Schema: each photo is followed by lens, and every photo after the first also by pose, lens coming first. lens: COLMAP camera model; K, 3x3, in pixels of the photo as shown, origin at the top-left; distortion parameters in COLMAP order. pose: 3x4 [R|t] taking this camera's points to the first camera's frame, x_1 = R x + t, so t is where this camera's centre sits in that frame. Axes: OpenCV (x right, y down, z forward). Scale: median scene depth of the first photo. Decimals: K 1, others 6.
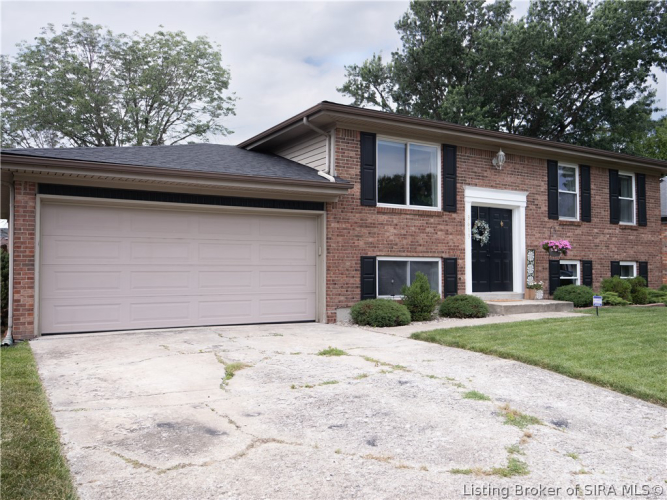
lens RADIAL K [[578.3, 0, 333.5], [0, 578.3, 250.0], [0, 0, 1]] dist [0.040022, -0.134408]
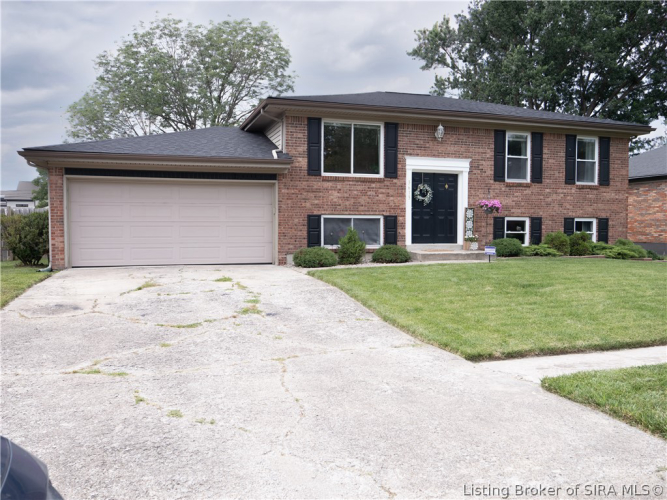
lens RADIAL K [[575.1, 0, 333.5], [0, 575.1, 250.0], [0, 0, 1]] dist [0.001139, -0.000309]
pose [[0.972688, 0.012151, -0.231799, 0.344343], [0.005930, 0.997002, 0.077143, -0.007941], [0.232041, -0.076411, 0.969700, -0.208985]]
